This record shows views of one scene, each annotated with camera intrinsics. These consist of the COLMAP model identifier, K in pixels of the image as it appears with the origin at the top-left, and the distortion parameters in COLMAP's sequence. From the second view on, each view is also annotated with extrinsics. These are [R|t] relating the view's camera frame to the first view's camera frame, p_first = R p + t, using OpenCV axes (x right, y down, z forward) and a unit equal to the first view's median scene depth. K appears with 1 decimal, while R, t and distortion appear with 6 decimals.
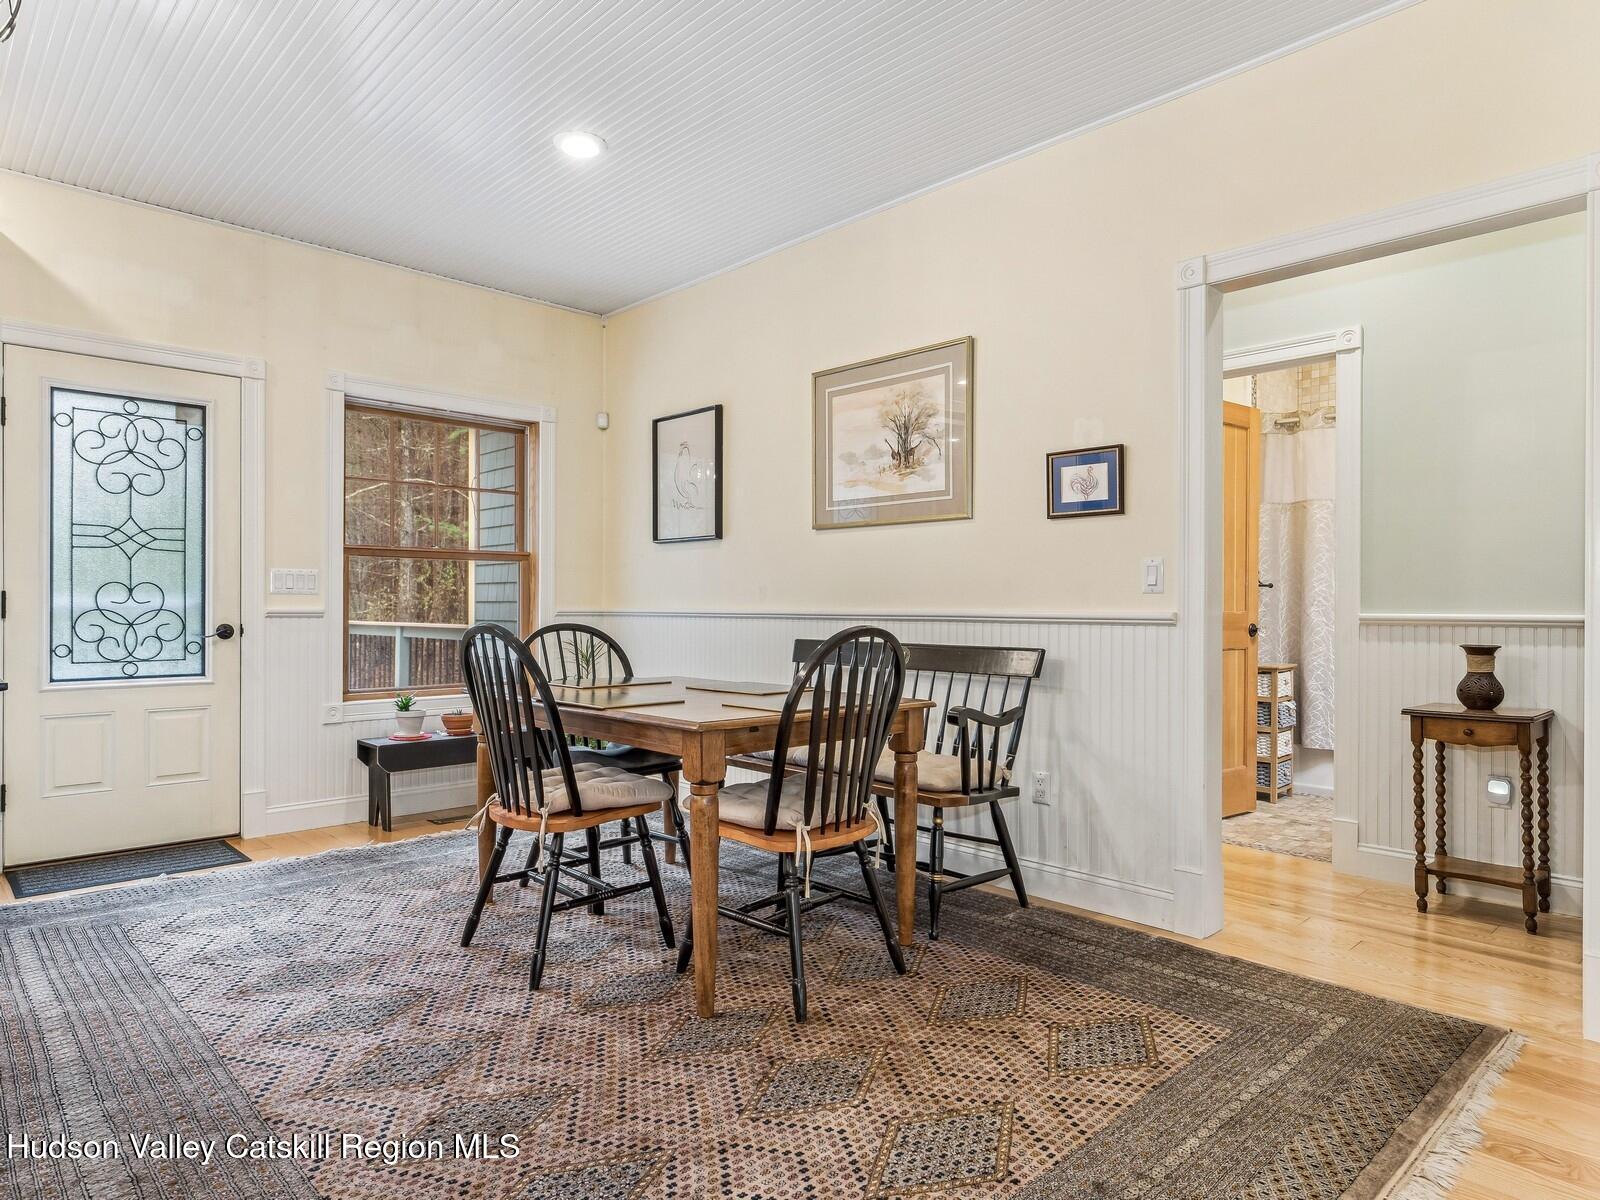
lens RADIAL K [[948.5, 0, 773.4], [0, 948.5, 605.1], [0, 0, 1]] dist [0.001991, 0.001992]
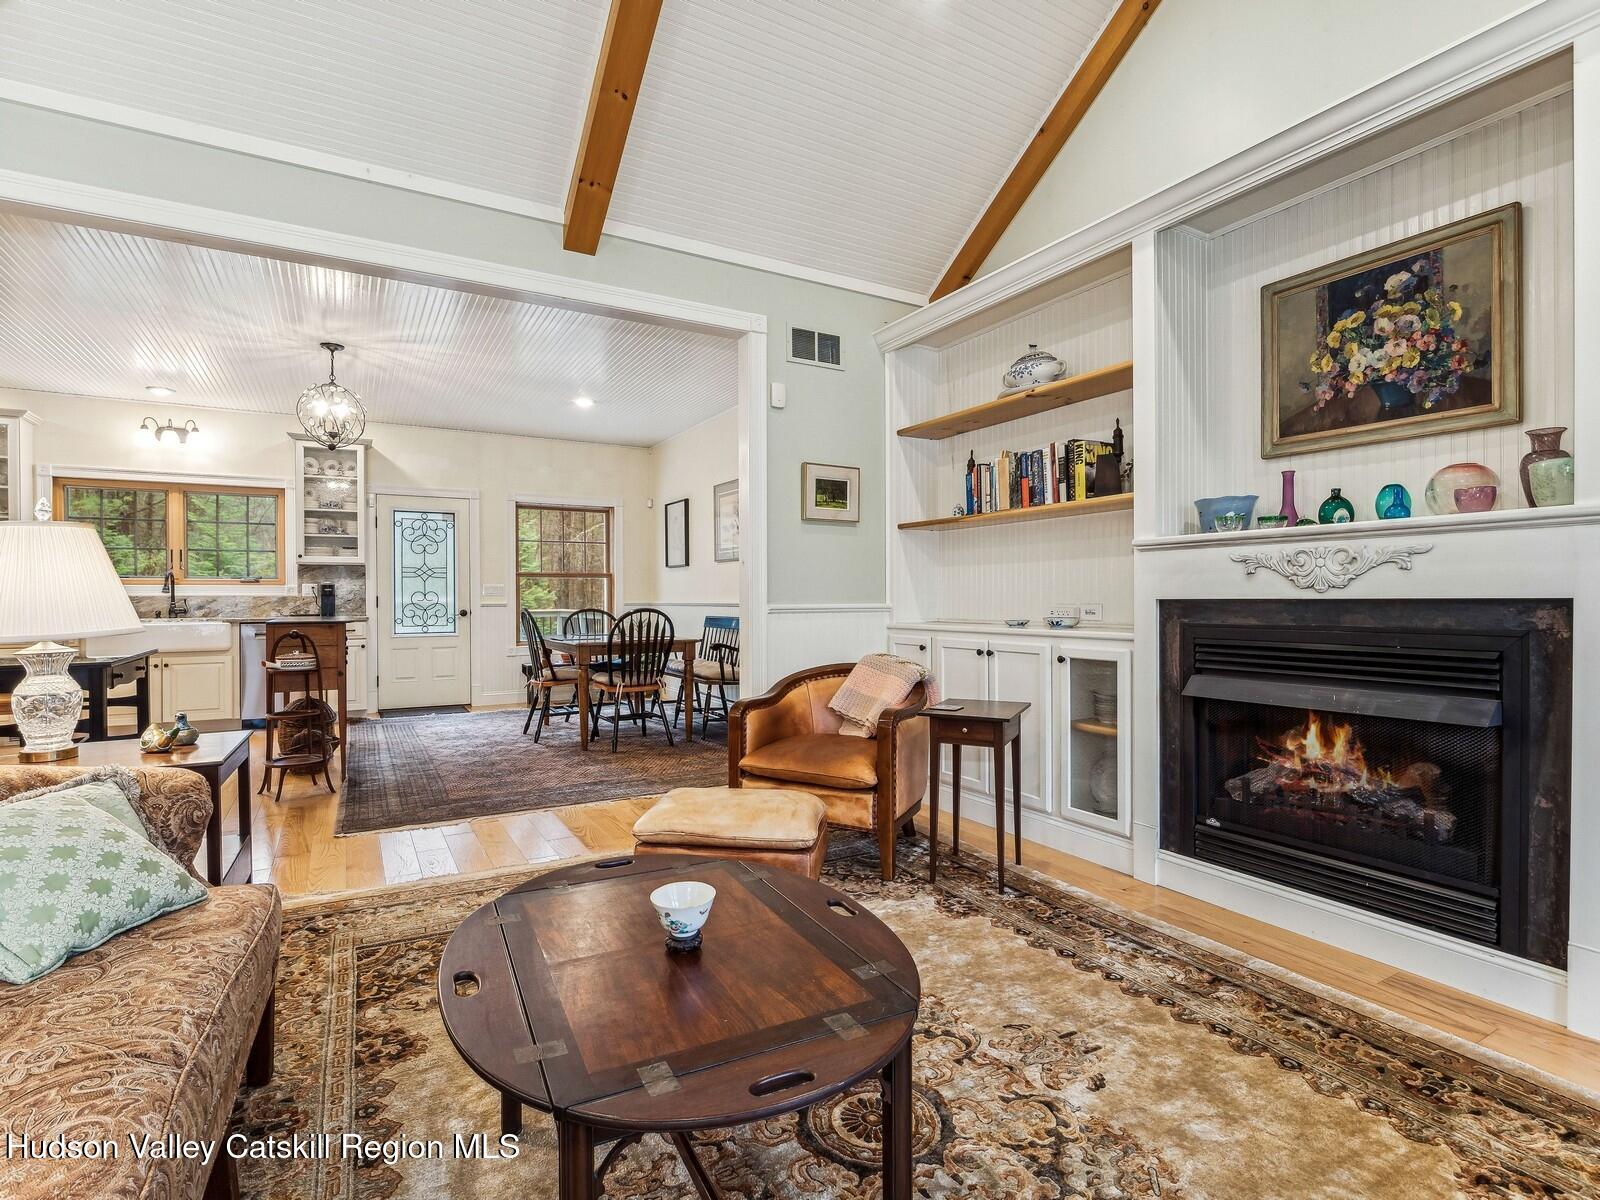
lens RADIAL K [[744.7, 0, 772.7], [0, 744.7, 603.8], [0, 0, 1]] dist [-0.016217, -0.000423]
pose [[0.973494, -0.006400, -0.228623, 0.566843], [0.008106, 0.999946, 0.006525, 0.000440], [0.228569, -0.008205, 0.973493, -0.572515]]
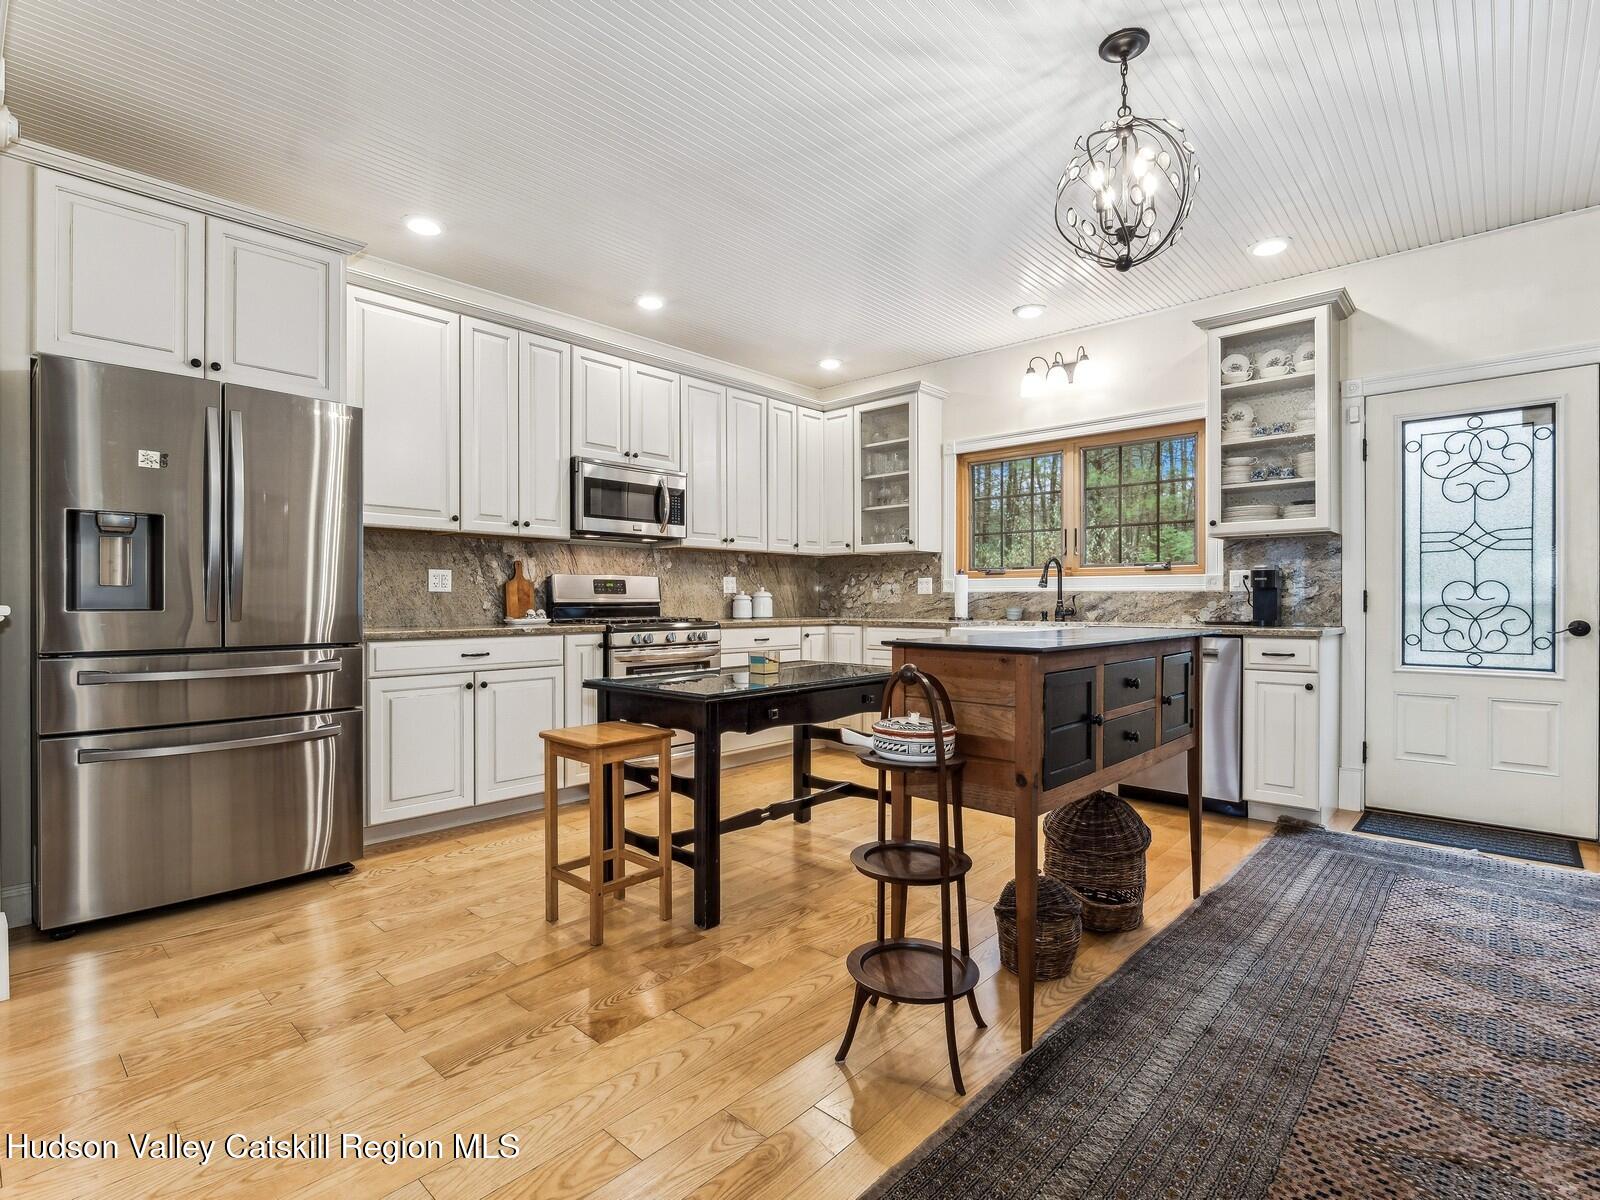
lens RADIAL K [[782.3, 0, 796.8], [0, 782.3, 601.4], [0, 0, 1]] dist [-0.012709, -0.000498]
pose [[0.079083, -0.002122, -0.996866, 0.158703], [0.000002, 0.999998, -0.002128, 0.001771], [0.996868, 0.000167, 0.079083, 0.144572]]
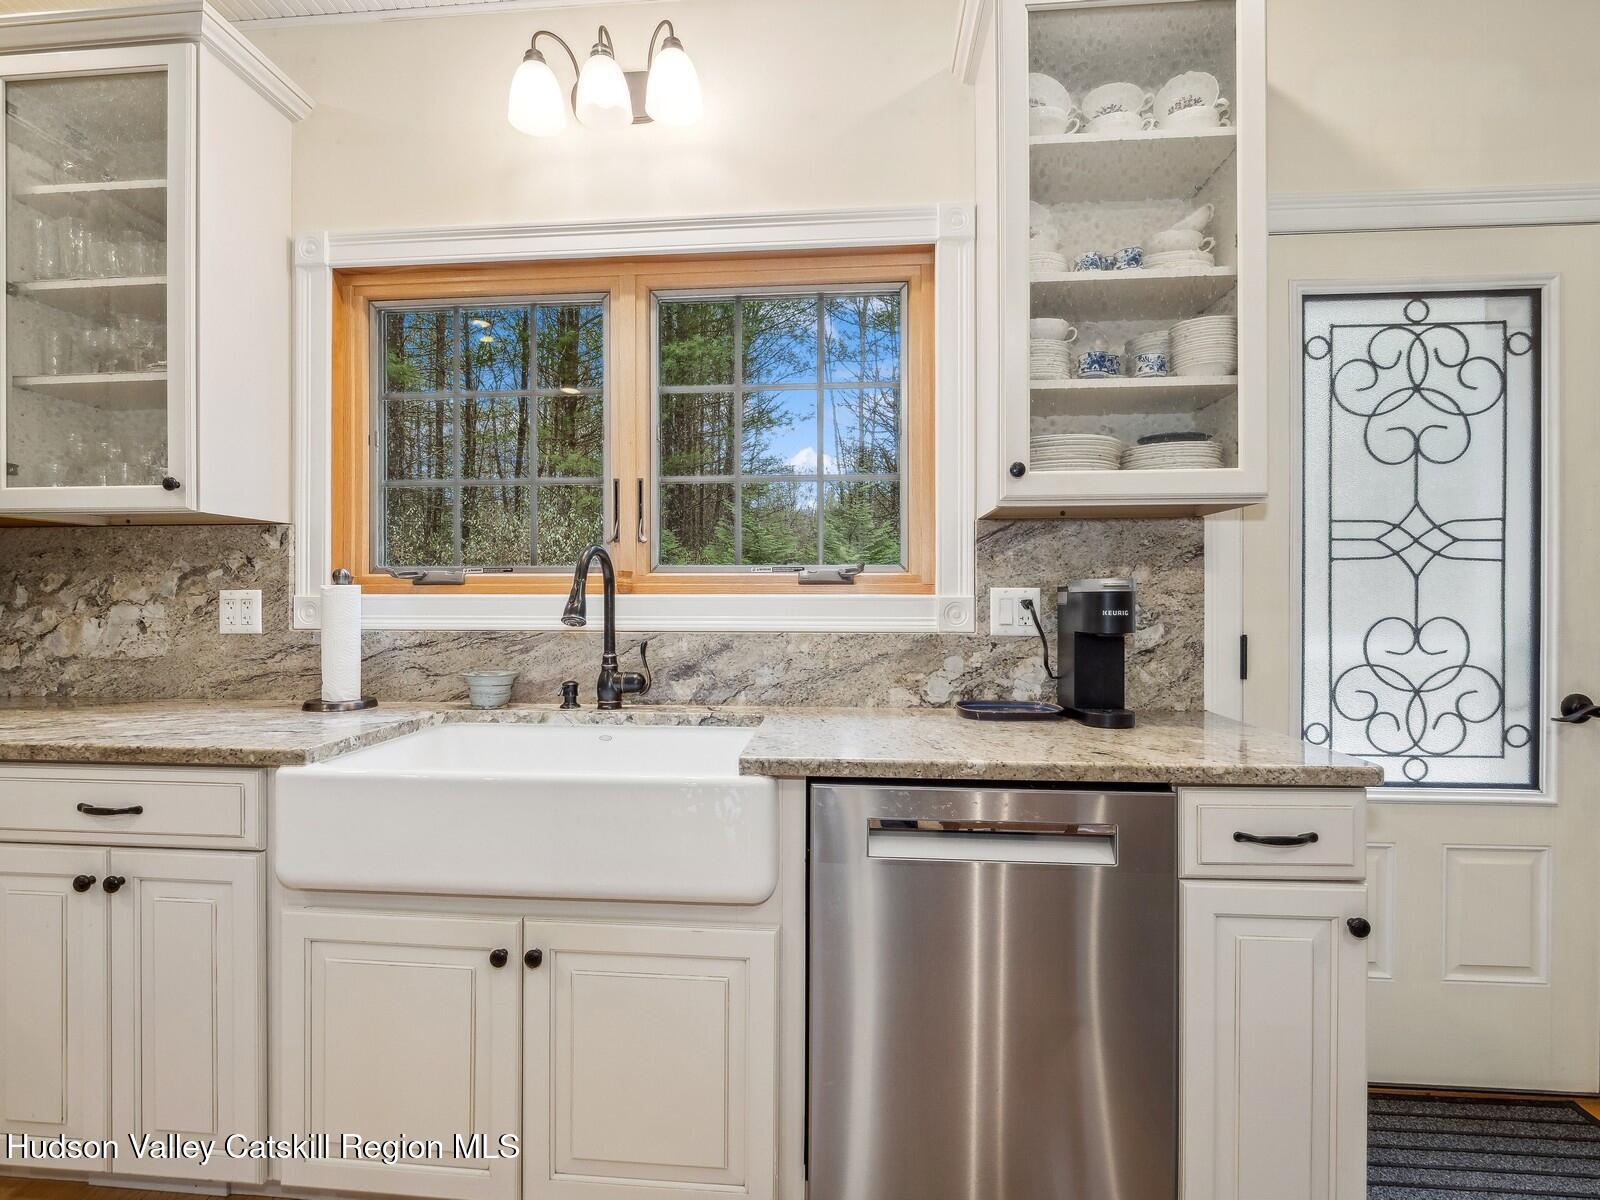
lens RADIAL K [[803.8, 0, 781.4], [0, 803.8, 605.3], [0, 0, 1]] dist [-0.009796, -0.000185]
pose [[0.660655, 0.003810, -0.750680, -0.573688], [0.001513, 0.999978, 0.006407, -0.035391], [0.750688, -0.005369, 0.660635, 0.399440]]
